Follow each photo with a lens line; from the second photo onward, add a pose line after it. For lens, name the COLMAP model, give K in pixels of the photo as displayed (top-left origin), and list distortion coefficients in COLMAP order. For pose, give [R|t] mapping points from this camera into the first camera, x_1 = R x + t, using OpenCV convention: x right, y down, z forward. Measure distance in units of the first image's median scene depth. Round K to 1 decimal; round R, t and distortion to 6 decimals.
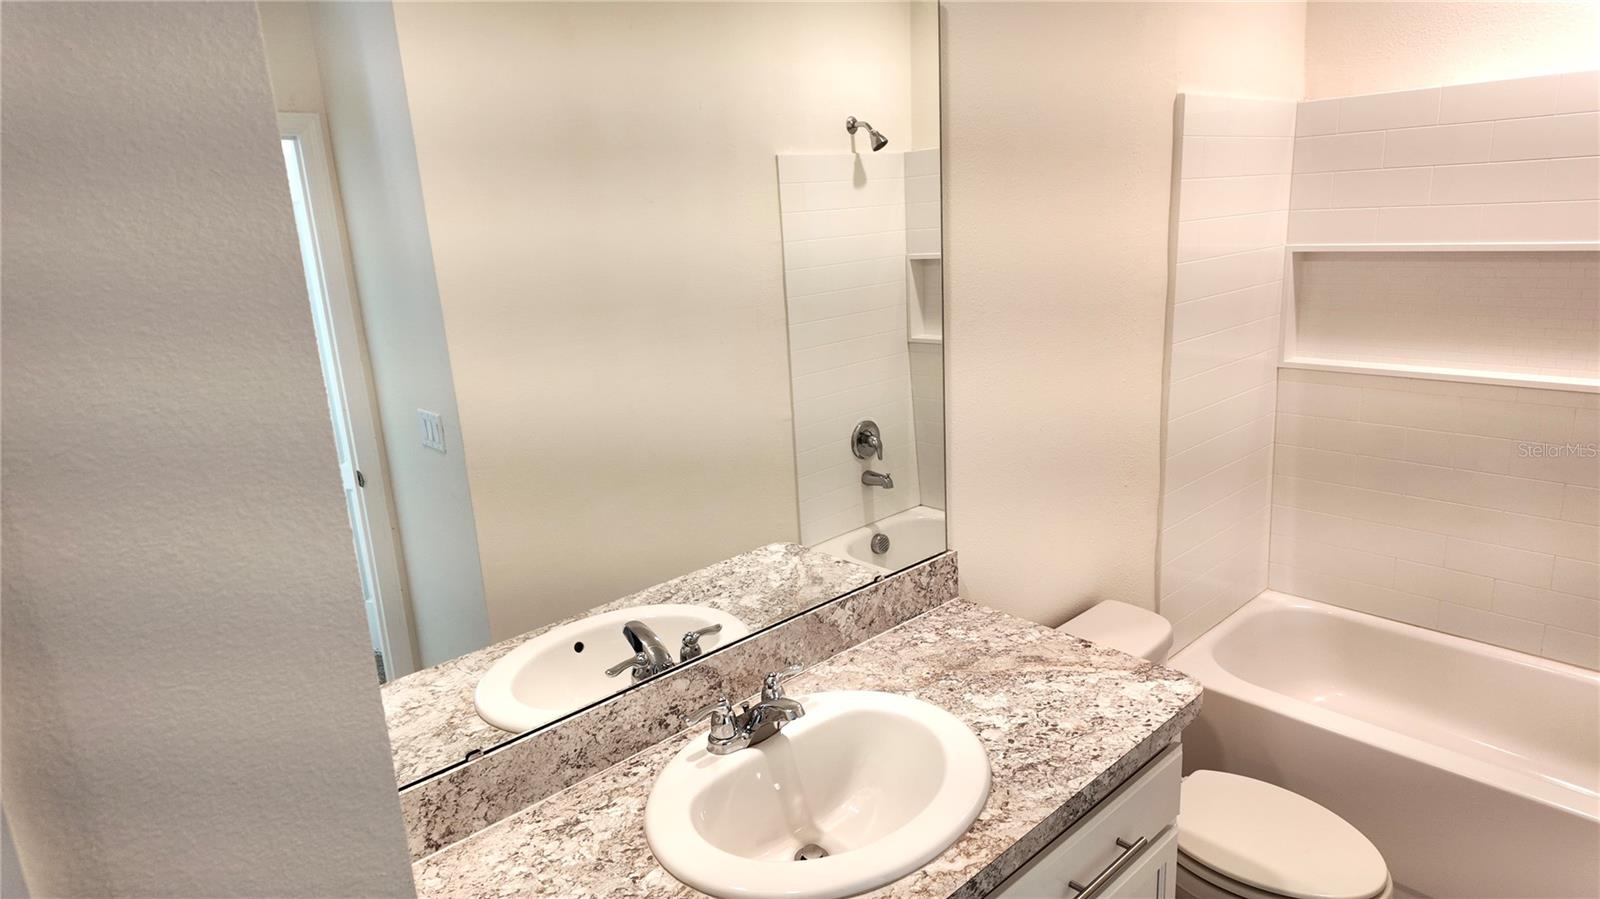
lens RADIAL K [[943.0, 0, 795.8], [0, 943.0, 453.2], [0, 0, 1]] dist [0.061851, -0.060922]
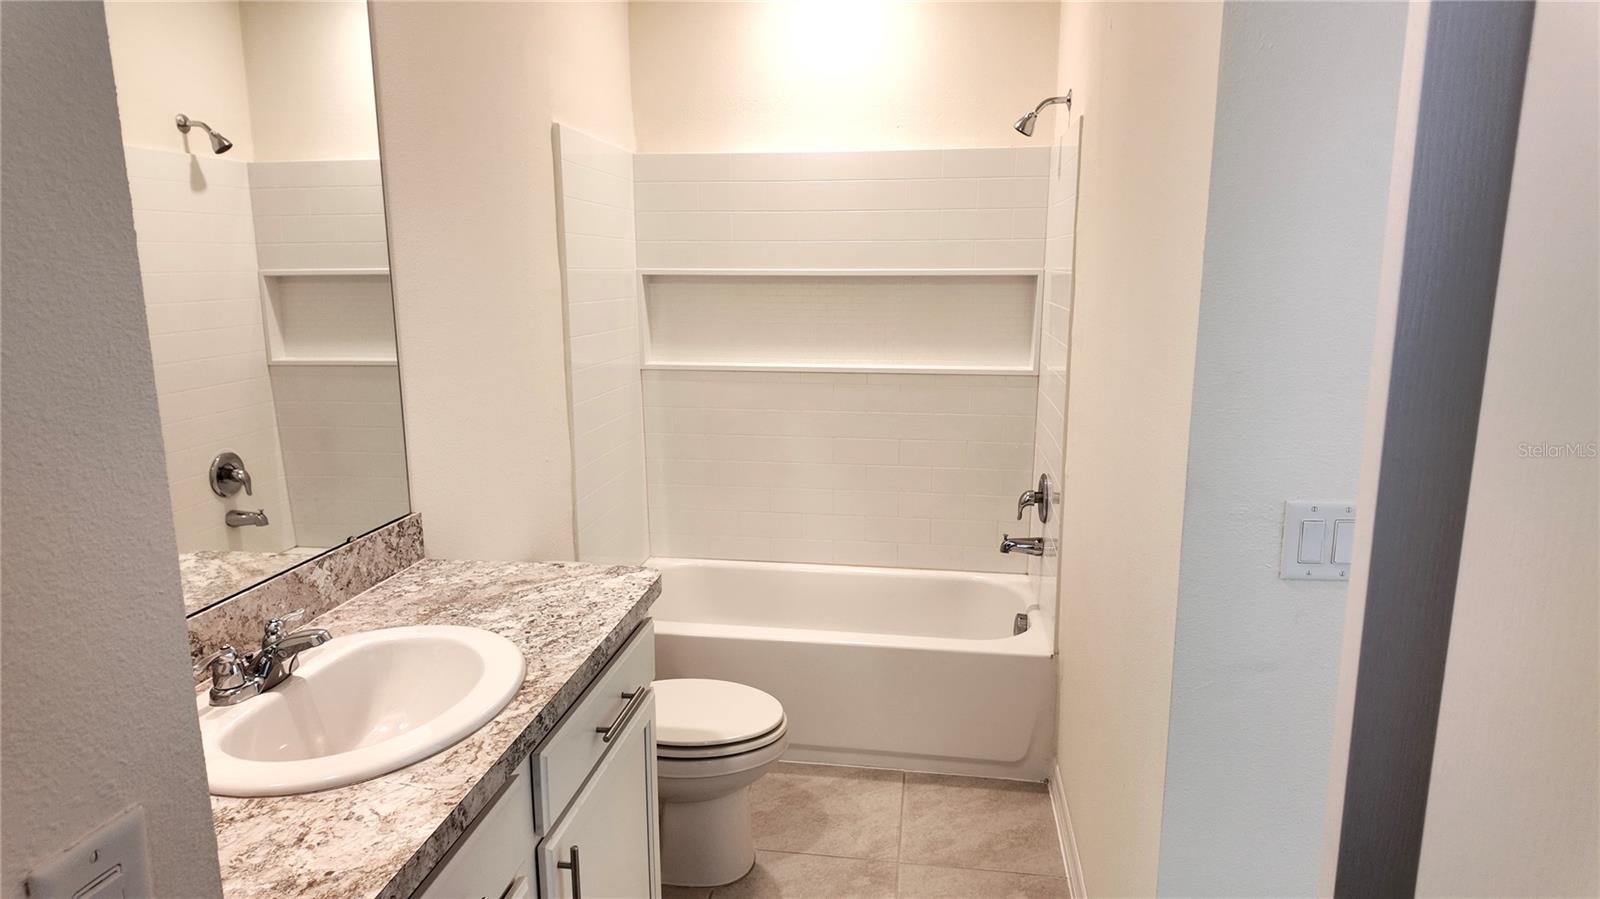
lens RADIAL K [[943.0, 0, 795.8], [0, 943.0, 453.2], [0, 0, 1]] dist [0.061851, -0.060922]
pose [[0.772522, -0.068011, 0.631335, -0.183143], [0.116774, 0.992507, -0.035971, 0.138558], [-0.624158, 0.101512, 0.774675, -0.075488]]
